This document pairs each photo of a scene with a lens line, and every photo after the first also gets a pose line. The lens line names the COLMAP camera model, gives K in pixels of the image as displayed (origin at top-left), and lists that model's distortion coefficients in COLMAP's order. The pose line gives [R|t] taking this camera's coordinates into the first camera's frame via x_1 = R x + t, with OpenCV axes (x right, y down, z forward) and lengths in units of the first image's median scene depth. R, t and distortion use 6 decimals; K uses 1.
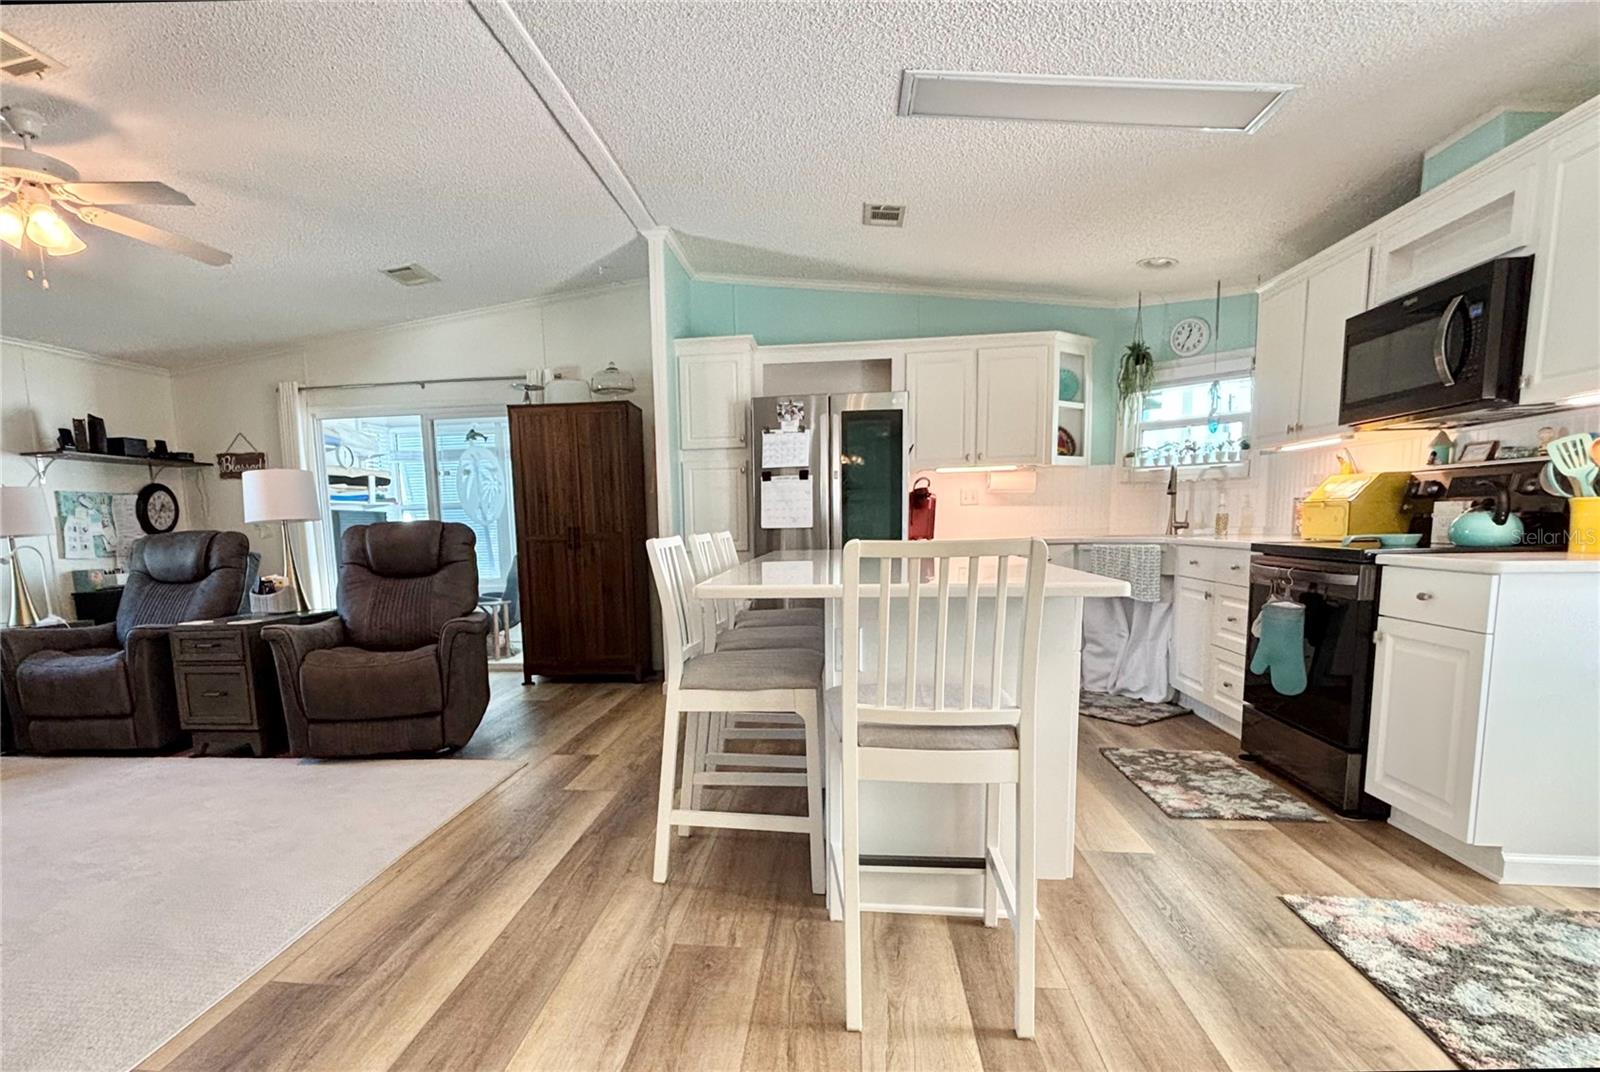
lens RADIAL K [[815.9, 0, 743.4], [0, 815.9, 634.8], [0, 0, 1]] dist [-0.007937, 0.001618]
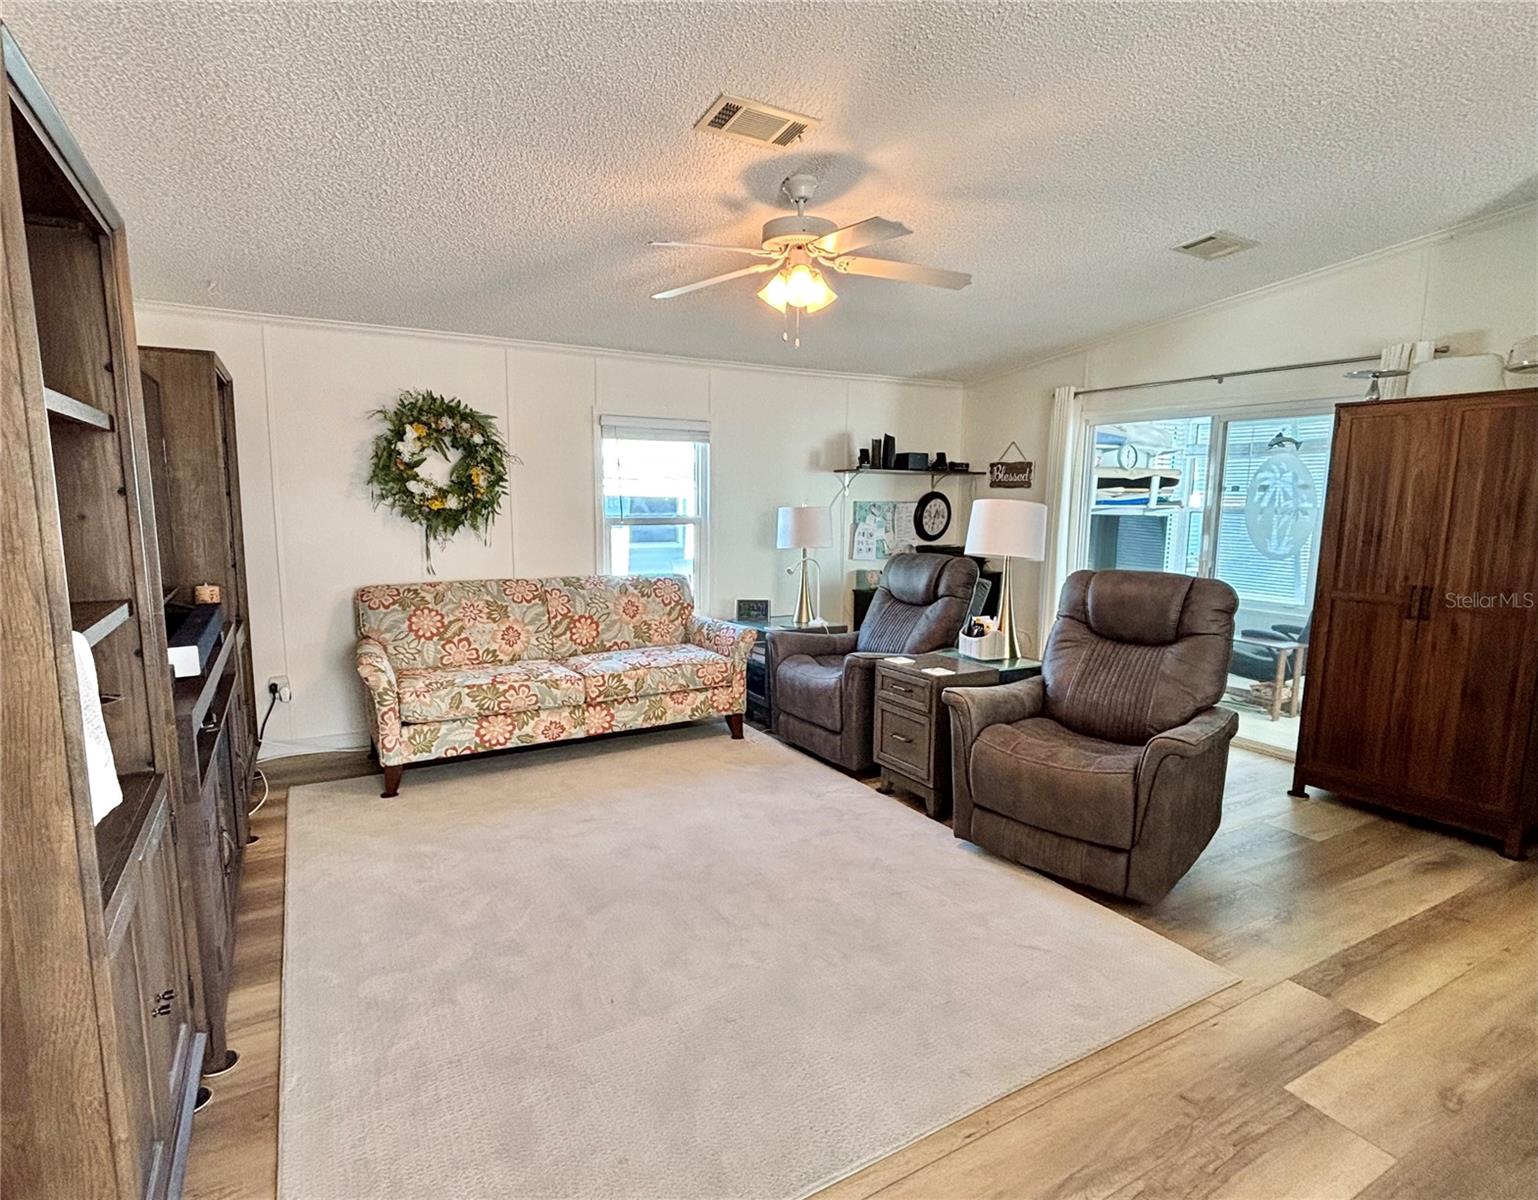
lens RADIAL K [[794.2, 0, 730.5], [0, 794.2, 599.3], [0, 0, 1]] dist [-0.020240, 0.006072]
pose [[0.584925, 0.138948, -0.799097, -0.033666], [-0.139478, 0.987772, 0.069659, -0.099372], [0.799005, 0.070712, 0.597152, 0.210245]]
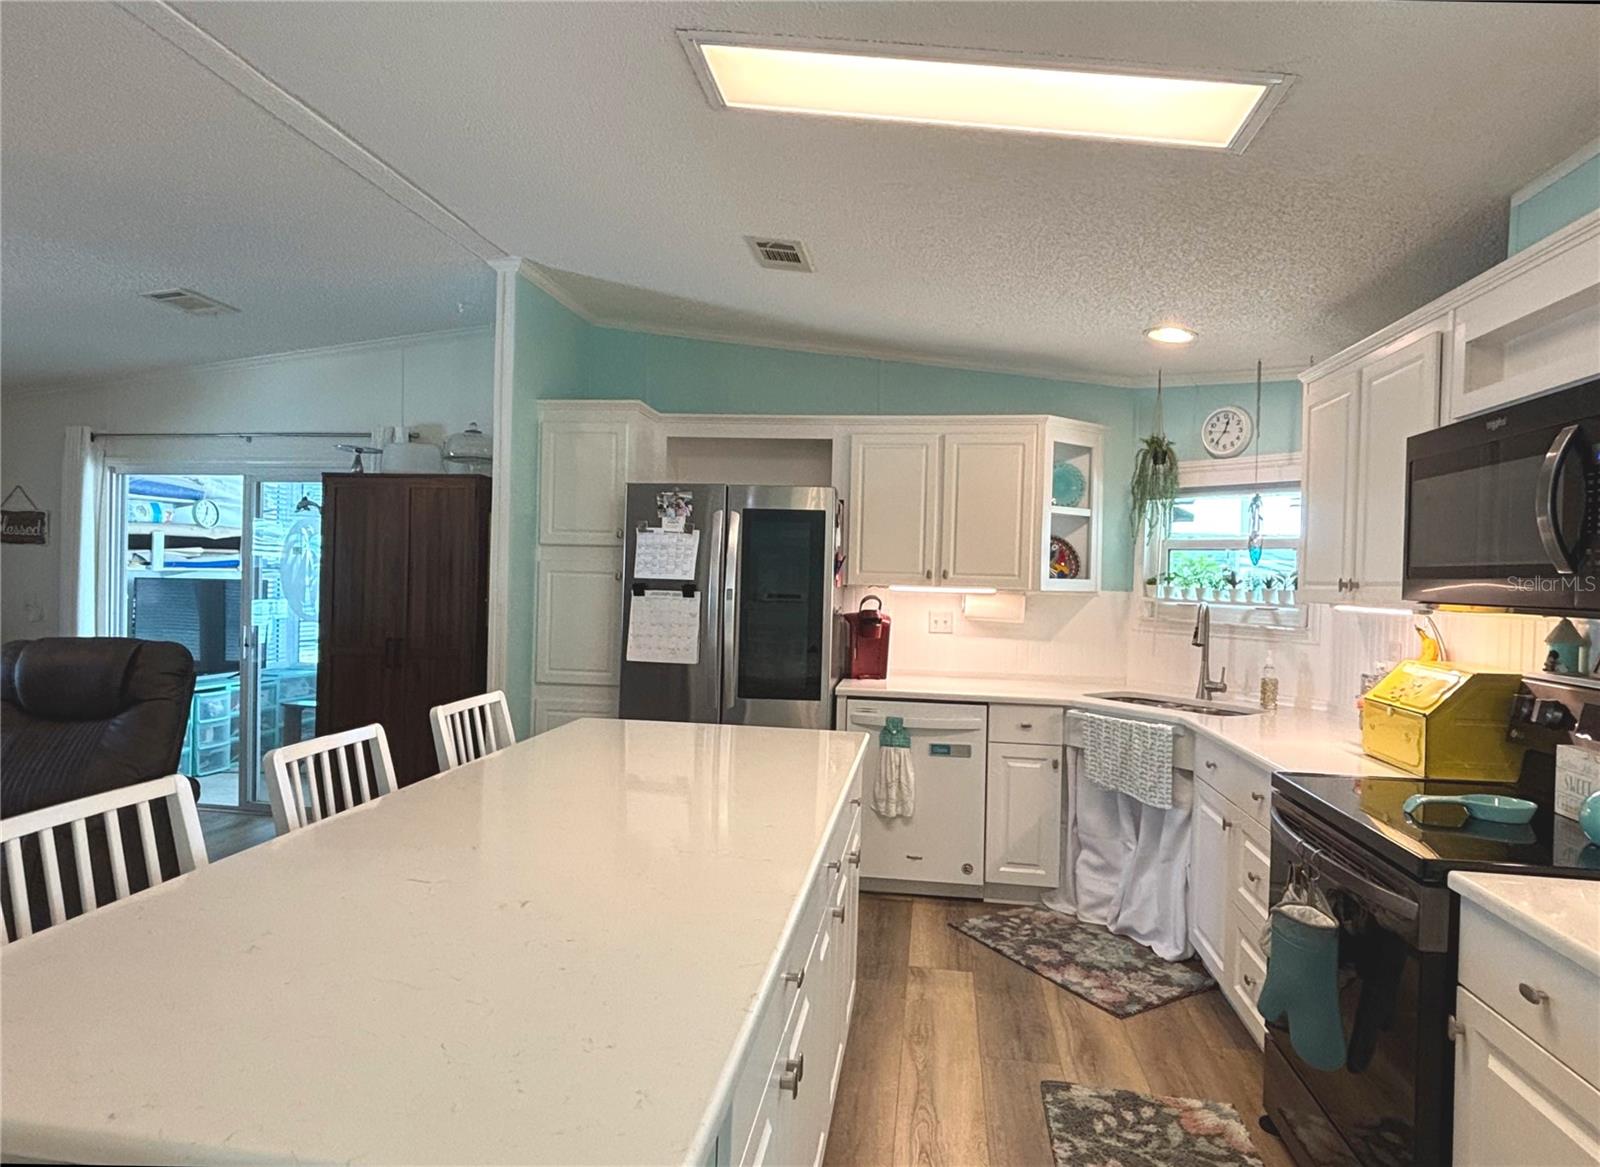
lens RADIAL K [[913.5, 0, 803.1], [0, 913.5, 585.1], [0, 0, 1]] dist [-0.011579, -0.002744]
pose [[0.998566, 0.051734, -0.013782, 0.189384], [-0.053084, 0.990180, -0.129324, -0.104058], [0.006956, 0.129870, 0.991507, 0.202280]]
